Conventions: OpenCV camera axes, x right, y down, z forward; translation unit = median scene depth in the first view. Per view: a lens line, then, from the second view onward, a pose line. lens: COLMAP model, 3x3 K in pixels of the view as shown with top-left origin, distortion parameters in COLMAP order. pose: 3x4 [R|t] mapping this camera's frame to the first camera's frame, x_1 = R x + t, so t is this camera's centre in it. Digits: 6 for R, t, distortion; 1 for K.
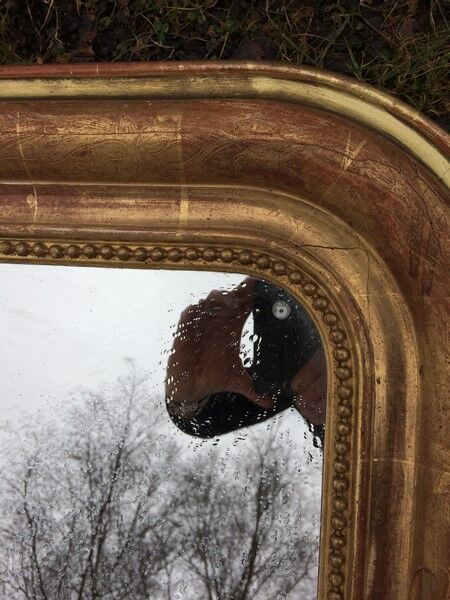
lens RADIAL K [[521.1, 0, 224.5], [0, 521.1, 298.7], [0, 0, 1]] dist [0.138267, -0.248184]
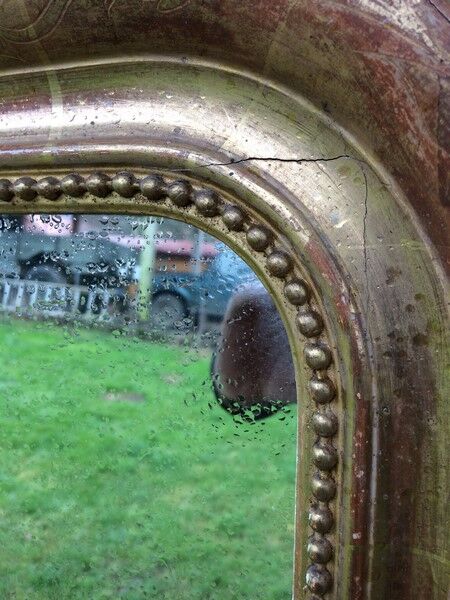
lens RADIAL K [[521.1, 0, 224.5], [0, 521.1, 298.7], [0, 0, 1]] dist [0.138267, -0.248184]
pose [[0.971398, 0.002214, -0.237447, 0.260606], [0.012906, 0.997986, 0.062106, 0.009986], [0.237106, -0.063394, 0.969413, 0.451442]]
